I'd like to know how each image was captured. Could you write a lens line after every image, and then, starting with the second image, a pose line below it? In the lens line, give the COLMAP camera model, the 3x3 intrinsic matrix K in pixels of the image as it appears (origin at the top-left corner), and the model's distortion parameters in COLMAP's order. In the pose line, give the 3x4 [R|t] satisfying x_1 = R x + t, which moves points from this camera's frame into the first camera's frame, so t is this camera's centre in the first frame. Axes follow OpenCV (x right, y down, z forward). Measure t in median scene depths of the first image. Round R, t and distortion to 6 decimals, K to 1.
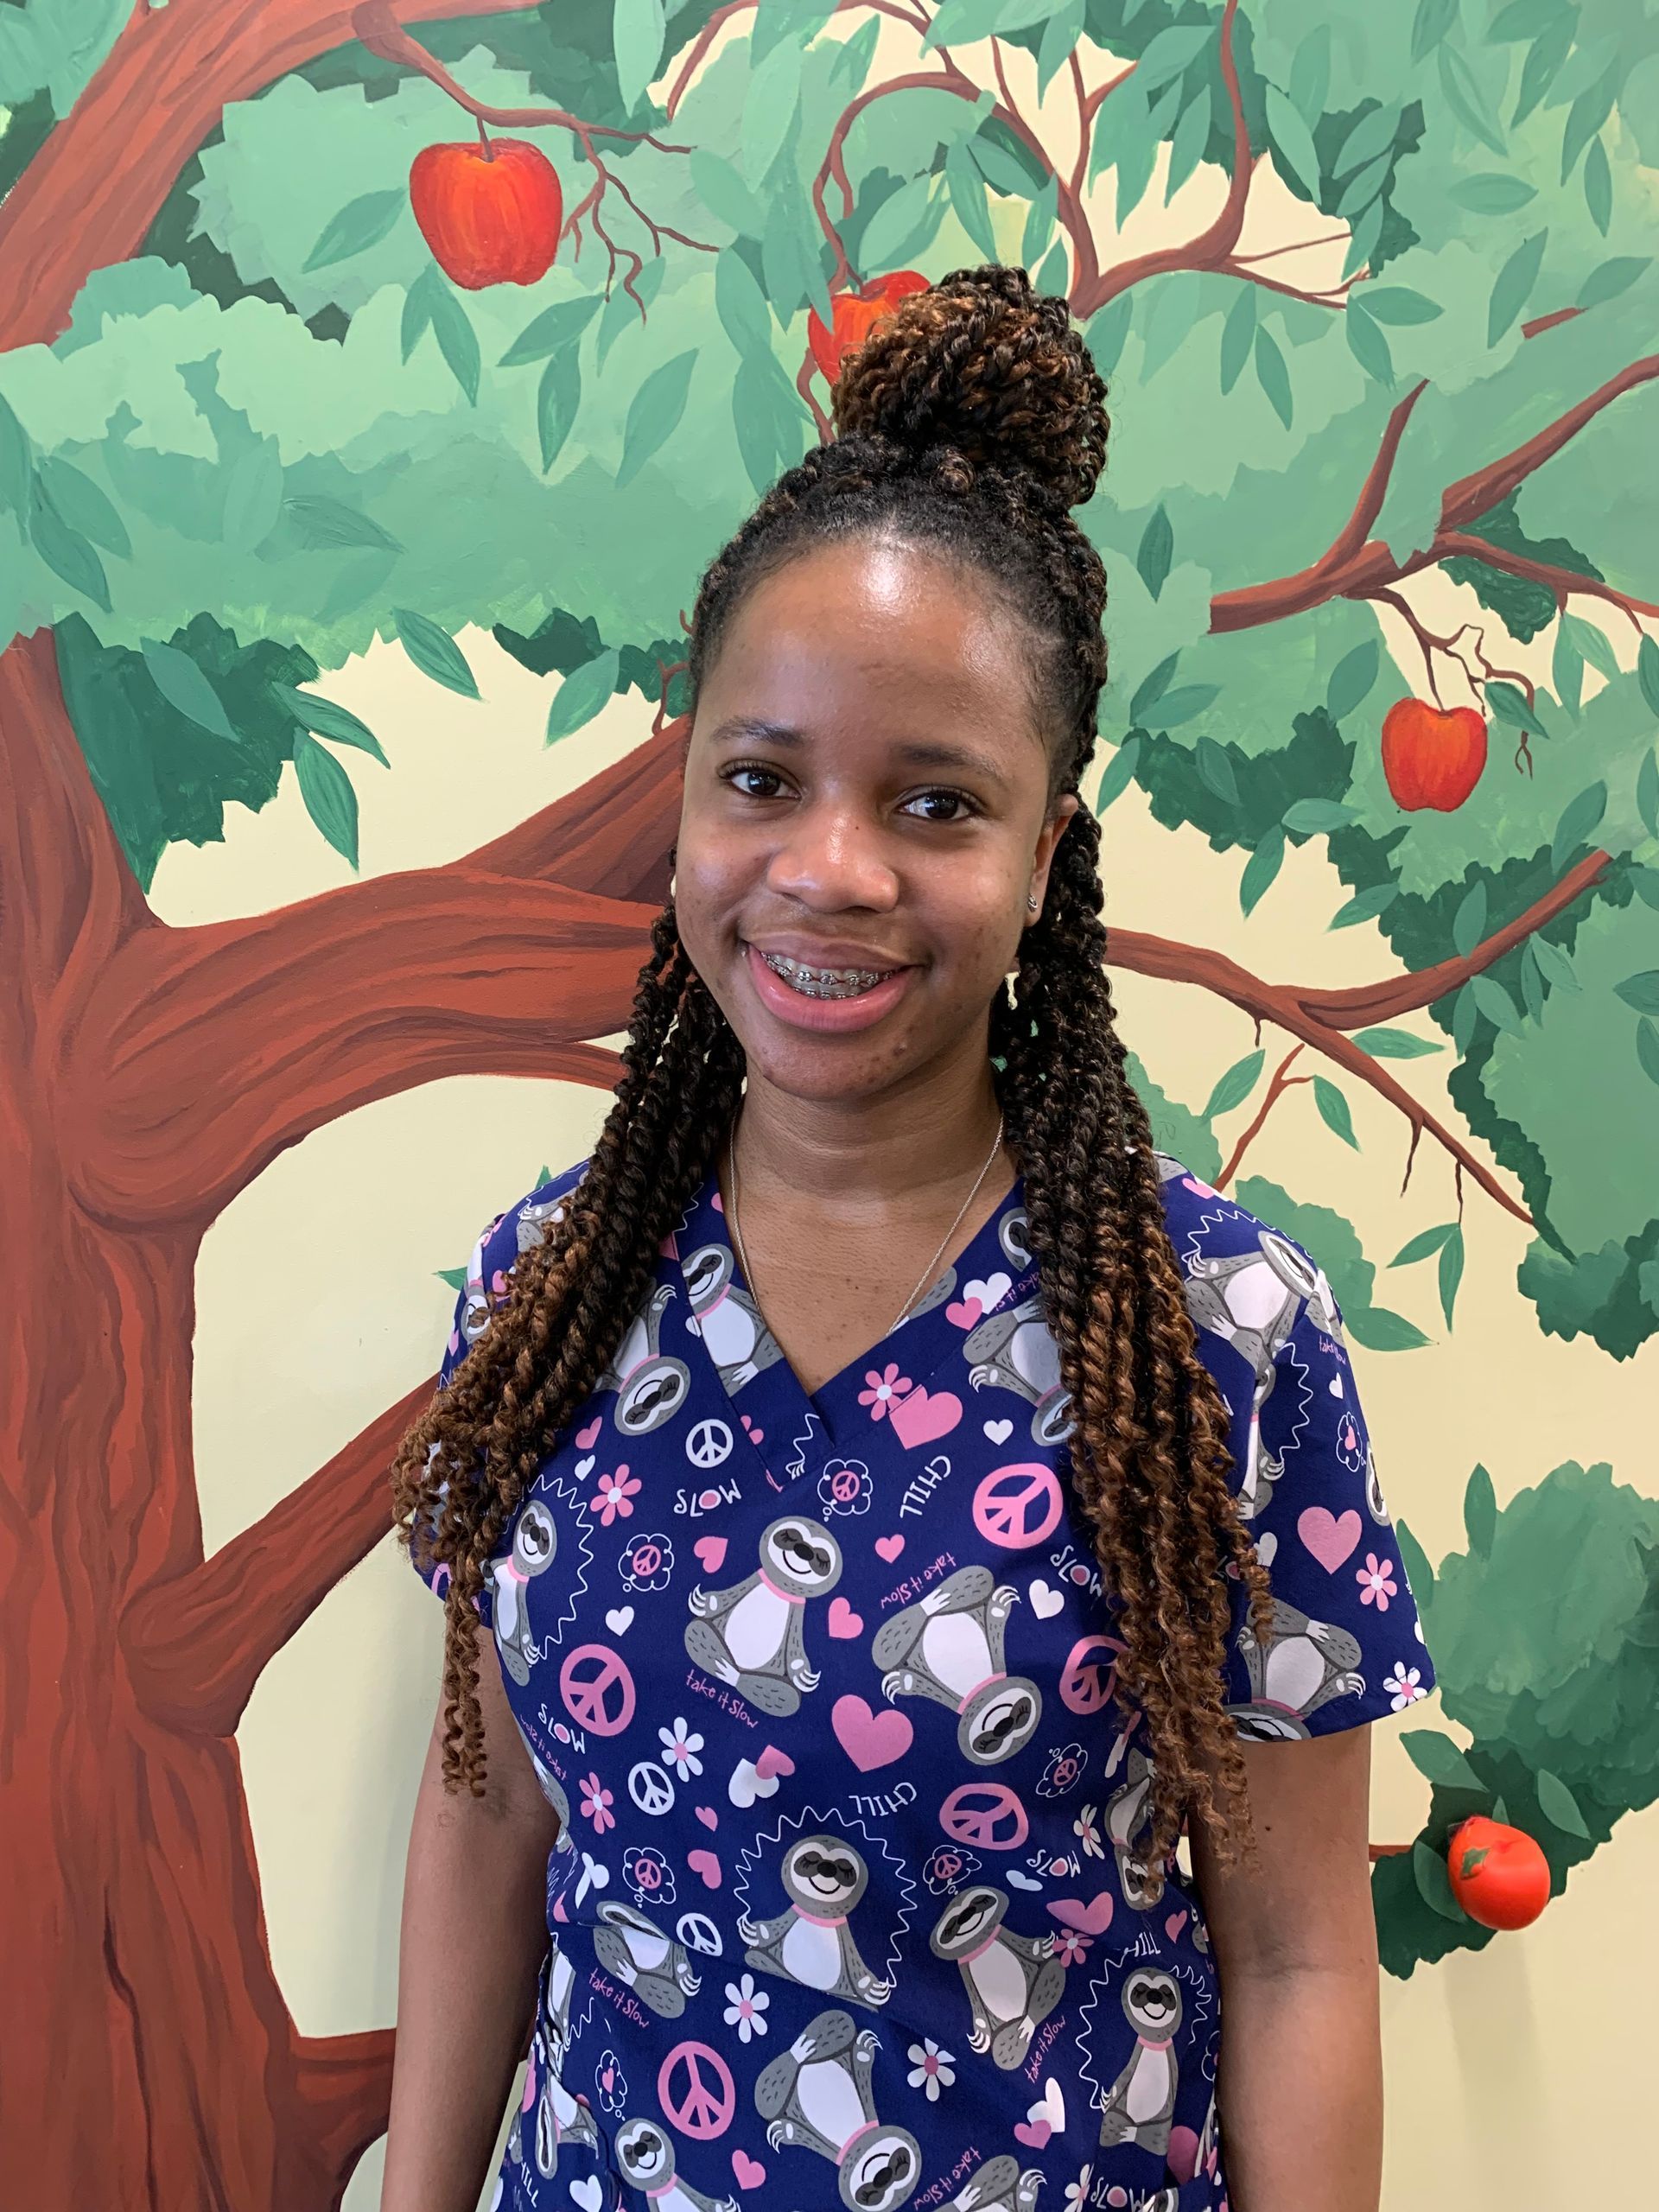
lens RADIAL K [[1670.9, 0, 829.5], [0, 1670.9, 1106.0], [0, 0, 1]] dist [-0.000023, 0.002597]
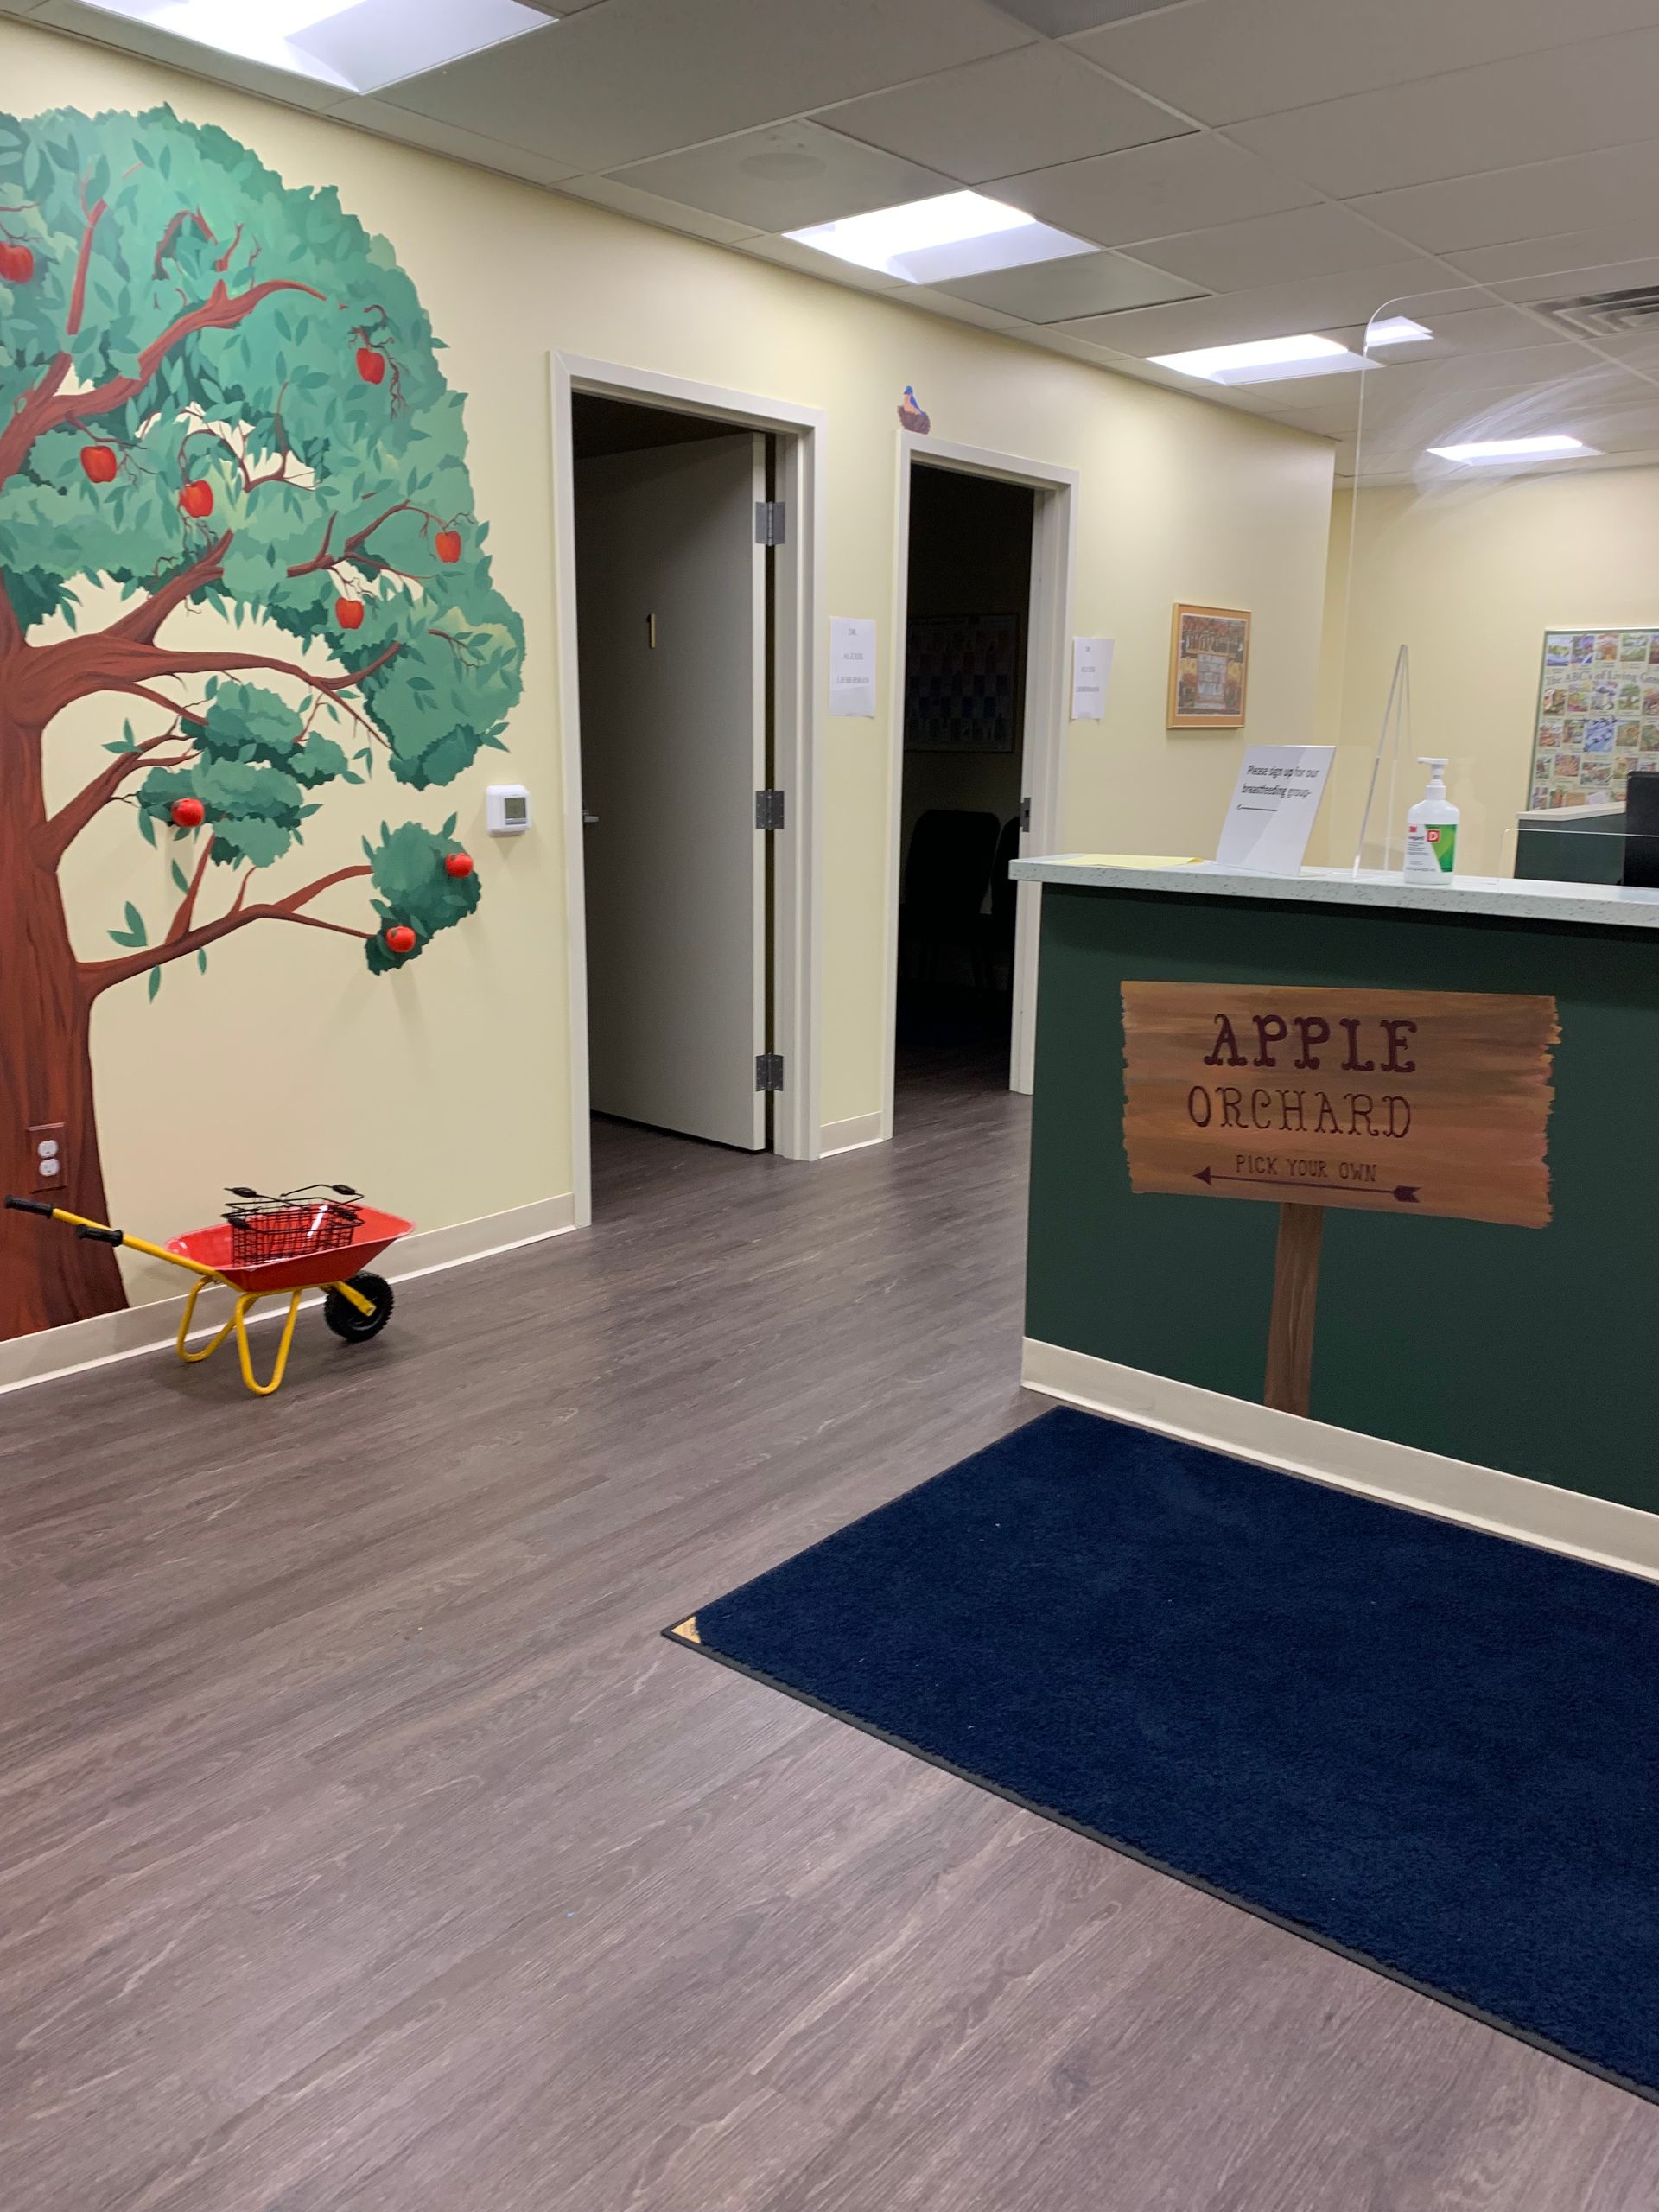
lens RADIAL K [[1670.9, 0, 829.5], [0, 1670.9, 1106.0], [0, 0, 1]] dist [-0.000023, 0.002597]
pose [[0.824530, -0.121488, 0.552622, -0.982696], [0.068159, 0.990891, 0.116142, 0.536590], [-0.561698, -0.058097, 0.825300, -2.837052]]
